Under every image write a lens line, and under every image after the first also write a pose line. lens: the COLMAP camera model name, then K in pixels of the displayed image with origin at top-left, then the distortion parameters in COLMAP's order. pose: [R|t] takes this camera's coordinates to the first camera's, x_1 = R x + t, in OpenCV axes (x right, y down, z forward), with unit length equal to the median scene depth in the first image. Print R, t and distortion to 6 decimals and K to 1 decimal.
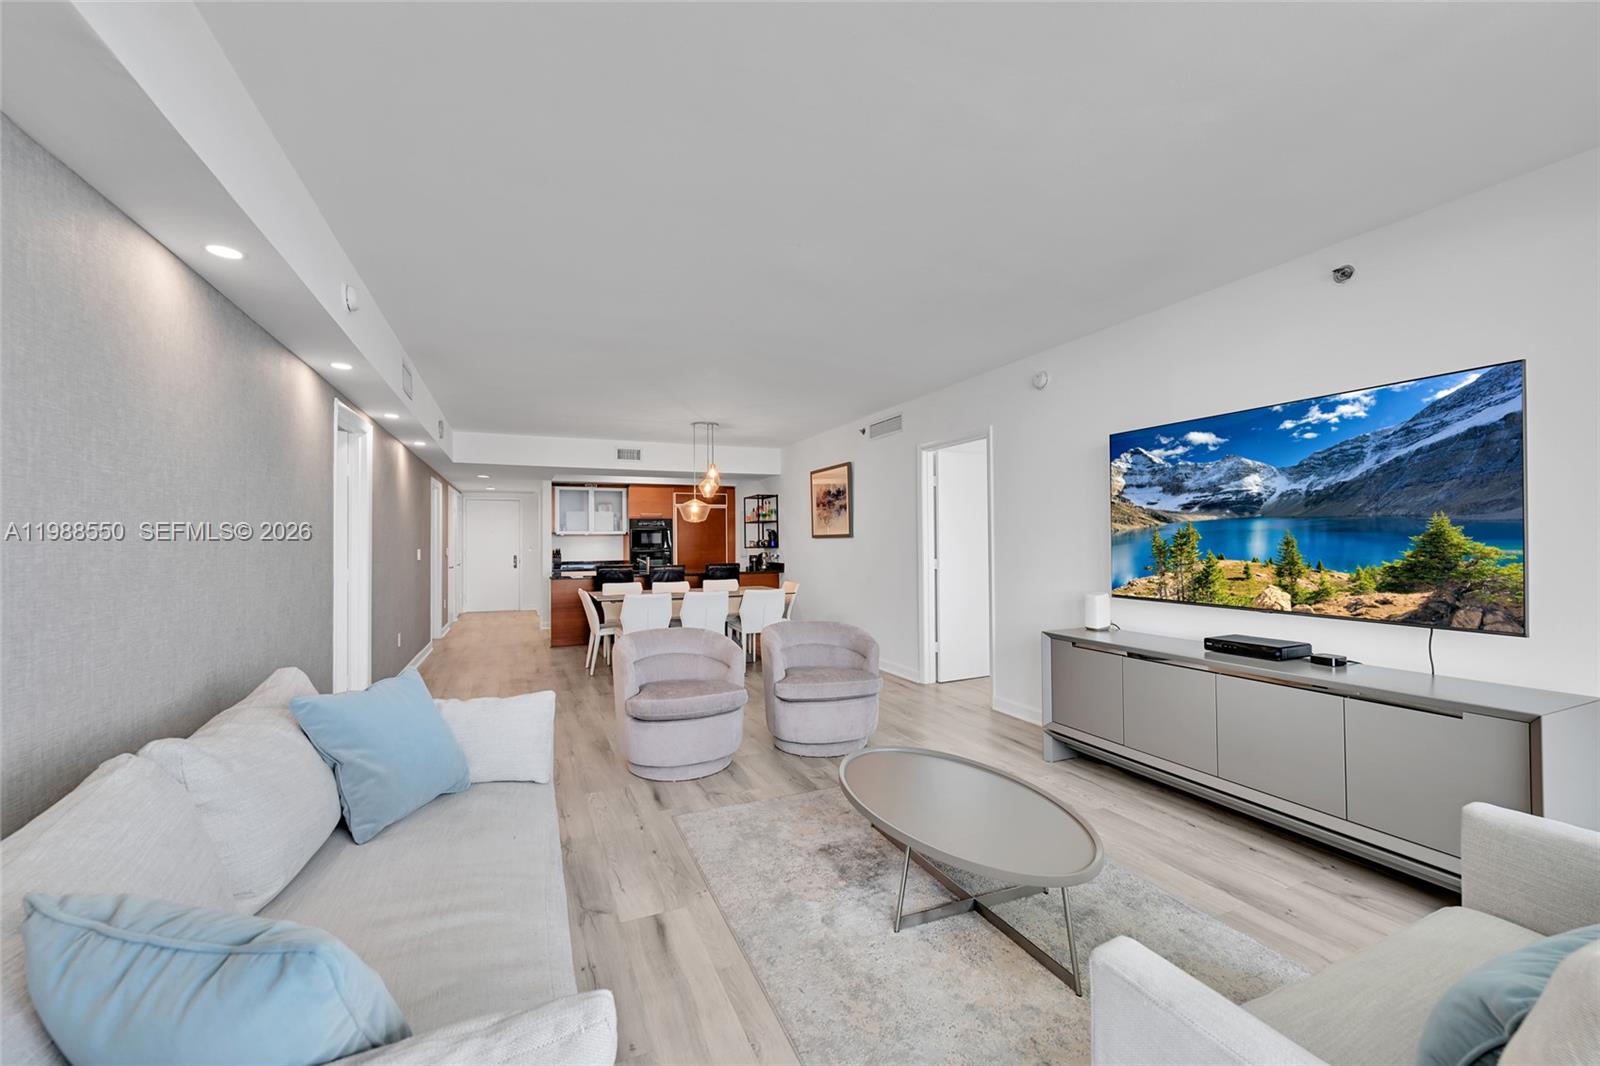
lens RADIAL K [[635.0, 0, 817.6], [0, 635.0, 528.7], [0, 0, 1]] dist [0.012566, 0.006643]
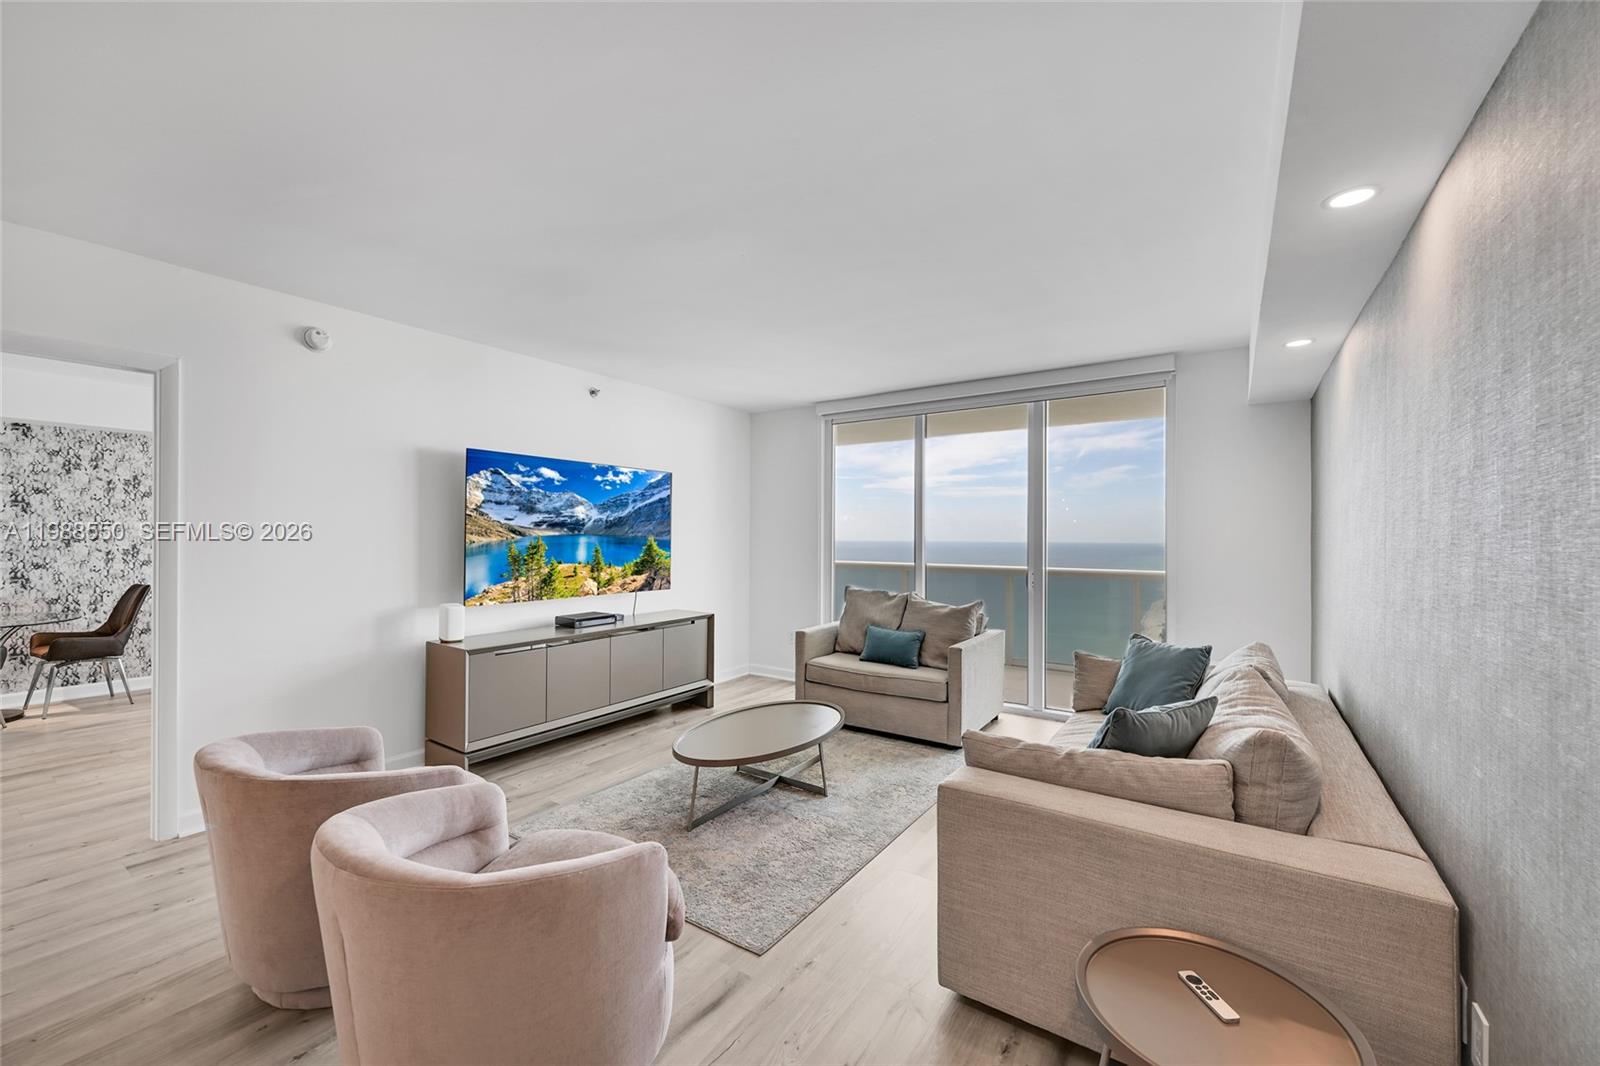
lens RADIAL K [[637.2, 0, 789.7], [0, 637.2, 529.9], [0, 0, 1]] dist [-0.000604, 0.000151]
pose [[-0.497510, 0.009079, 0.867411, -0.886115], [-0.019458, 0.999577, -0.021623, -0.005660], [-0.867240, -0.027636, -0.497123, 1.347407]]
